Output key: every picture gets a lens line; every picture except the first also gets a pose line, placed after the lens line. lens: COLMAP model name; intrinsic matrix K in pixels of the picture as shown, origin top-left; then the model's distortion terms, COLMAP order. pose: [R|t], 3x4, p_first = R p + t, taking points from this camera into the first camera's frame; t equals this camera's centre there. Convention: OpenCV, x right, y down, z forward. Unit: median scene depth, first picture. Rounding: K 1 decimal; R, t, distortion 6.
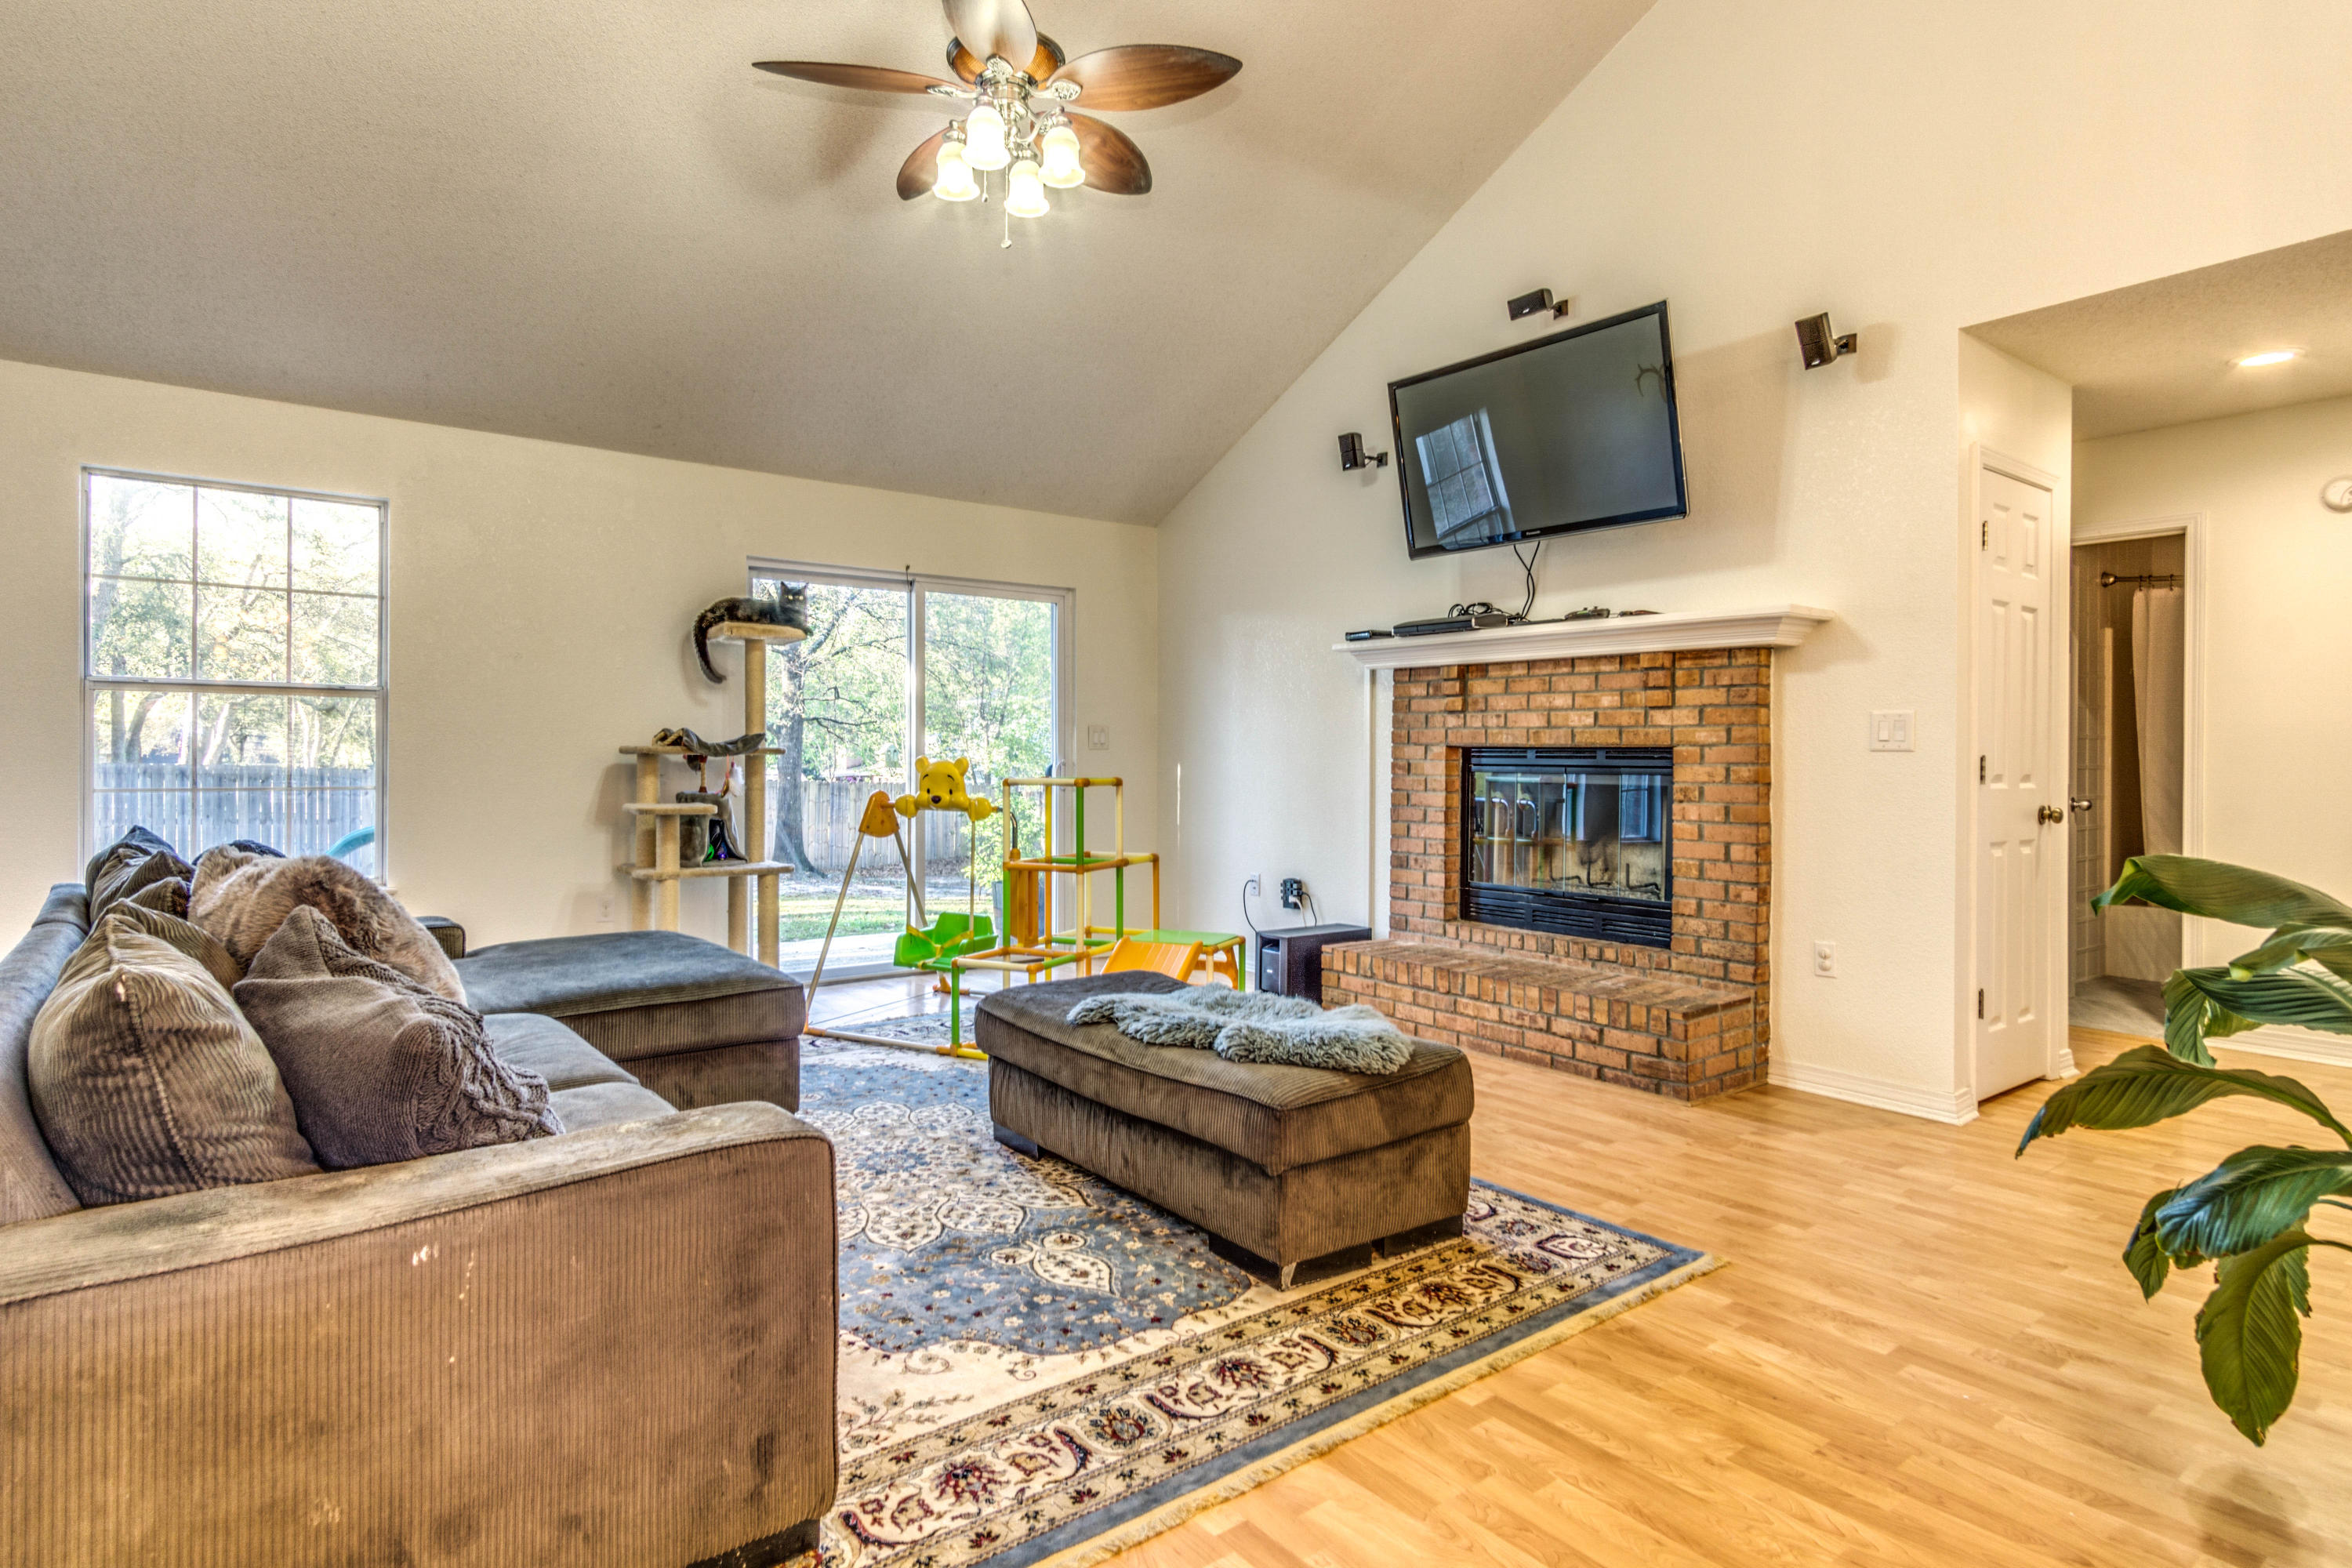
lens RADIAL K [[1242.1, 0, 1128.2], [0, 1242.1, 757.7], [0, 0, 1]] dist [0.000741, 0.000022]
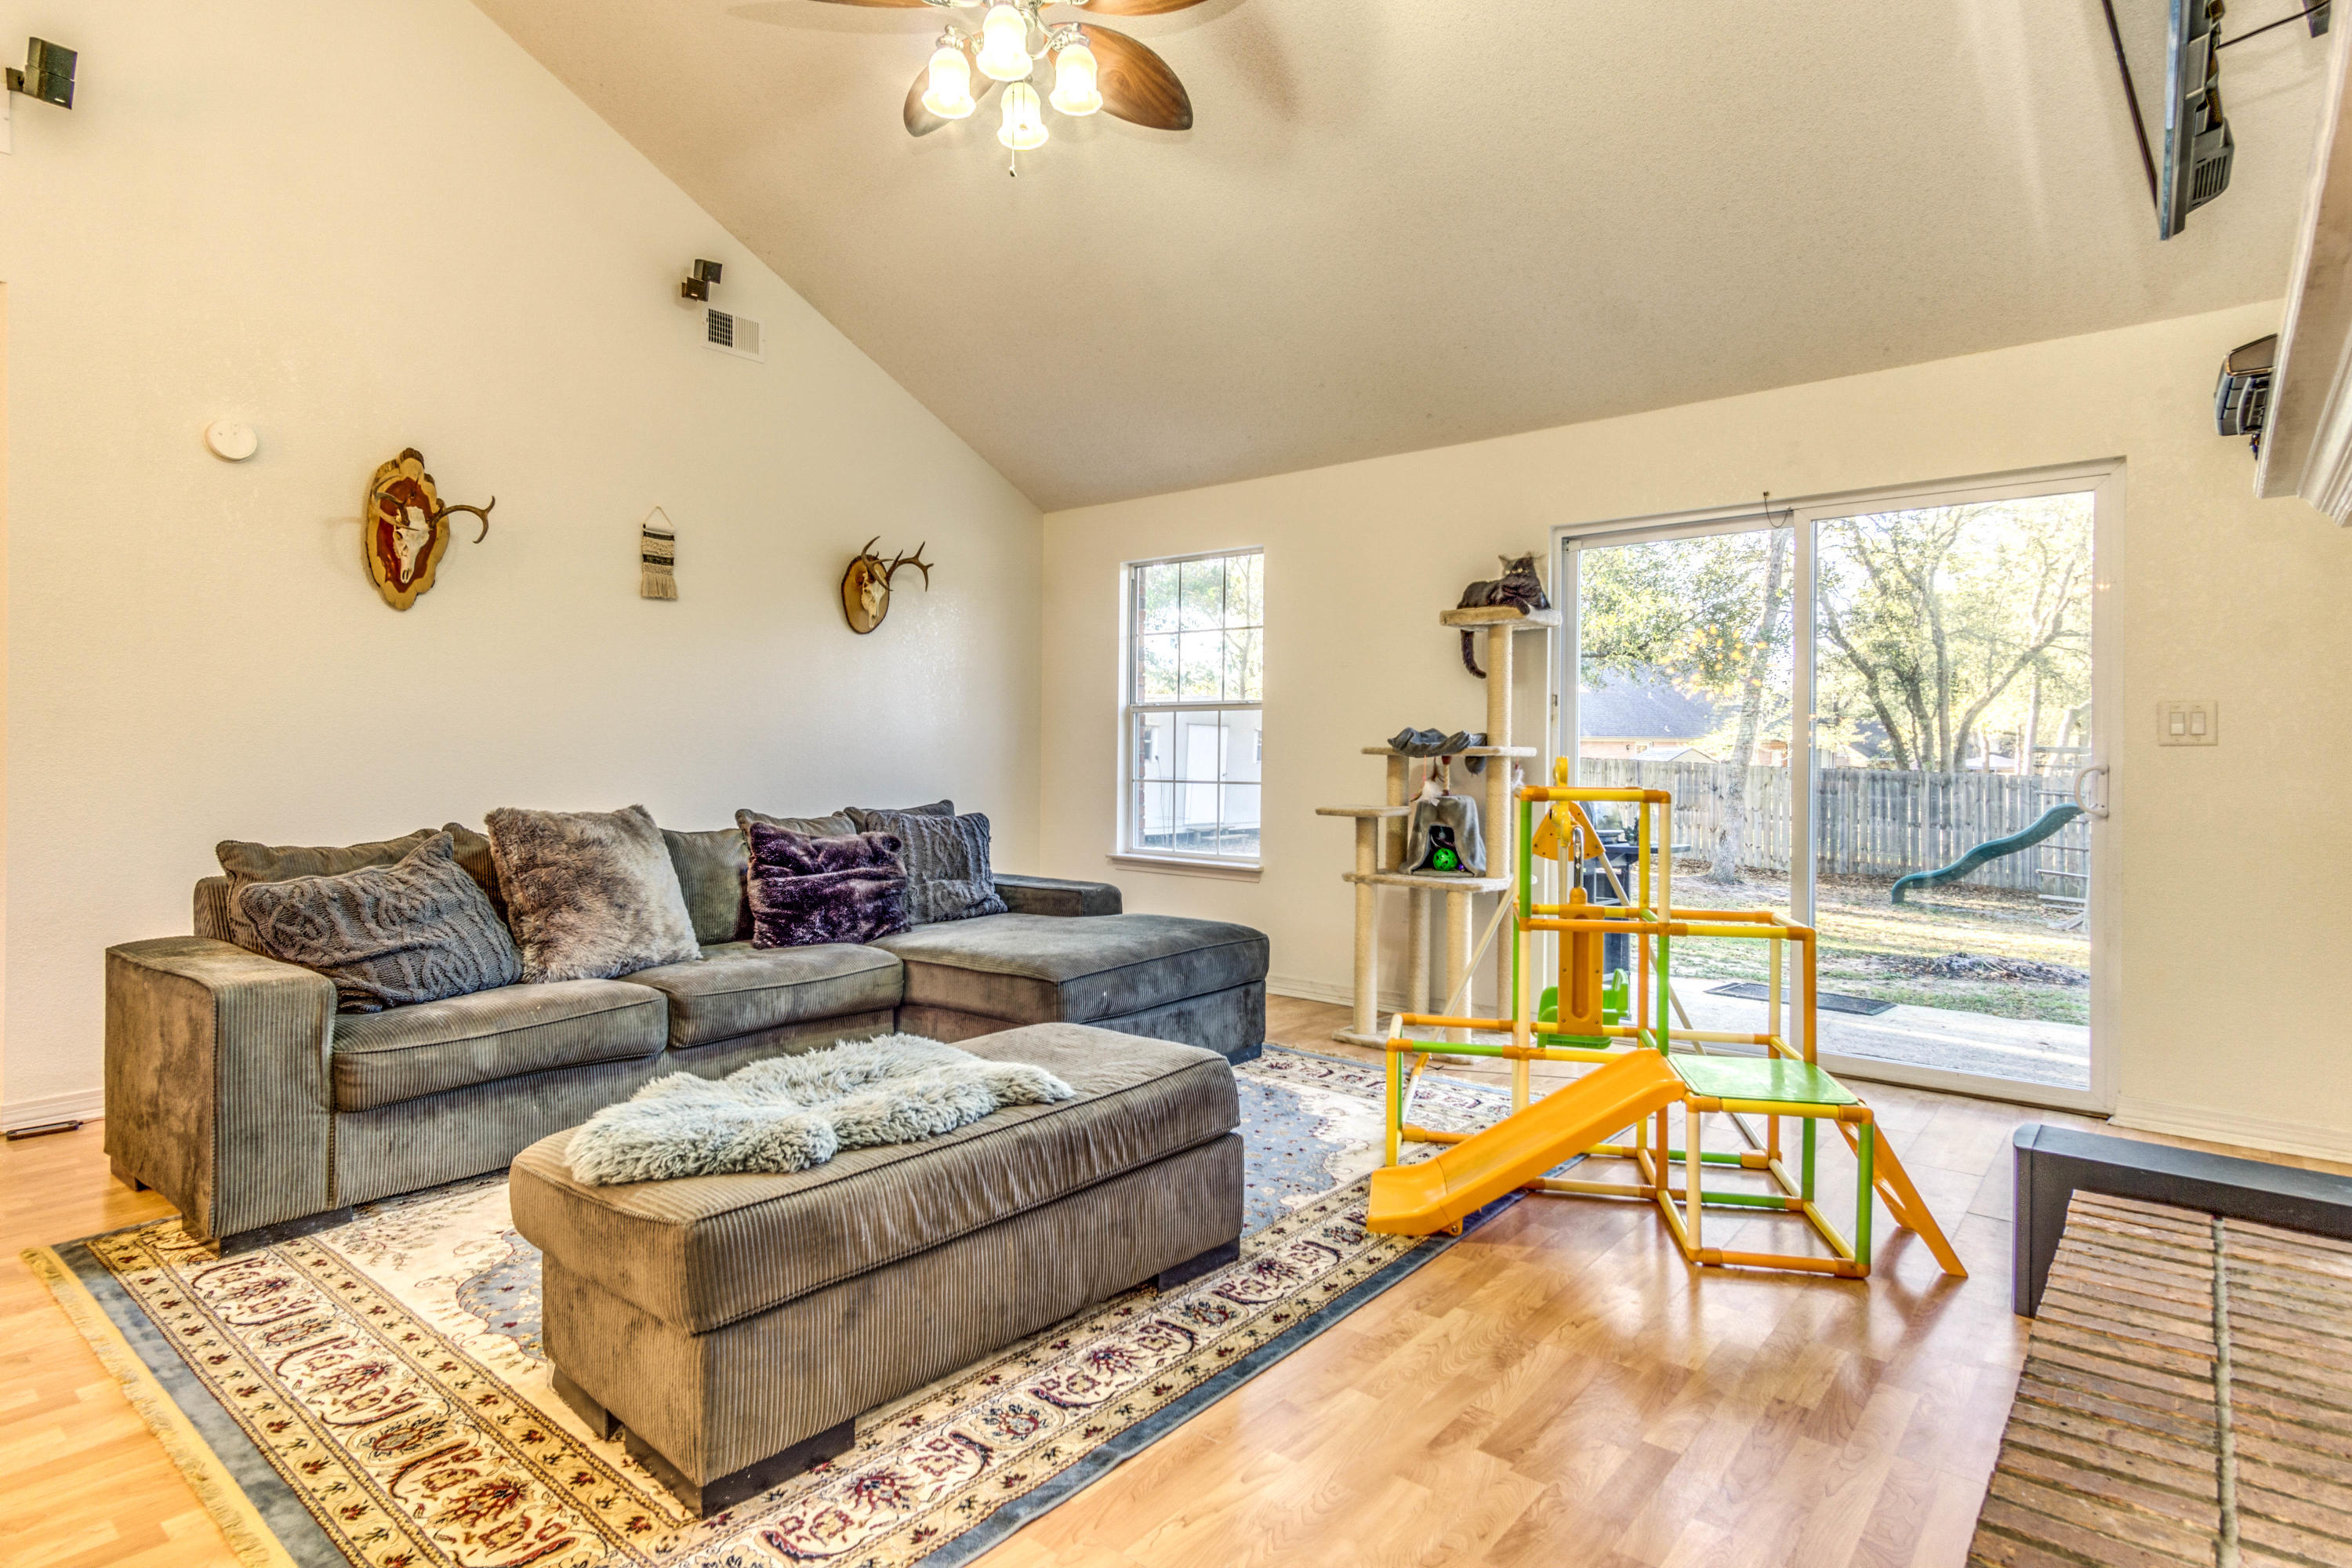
lens RADIAL K [[1221.9, 0, 1183.6], [0, 1221.9, 761.4], [0, 0, 1]] dist [0.003540, 0.001234]
pose [[0.238767, -0.000269, -0.971077, 1.065169], [-0.003799, 0.999992, -0.001211, 0.008014], [0.971069, 0.003978, 0.238764, 1.259310]]
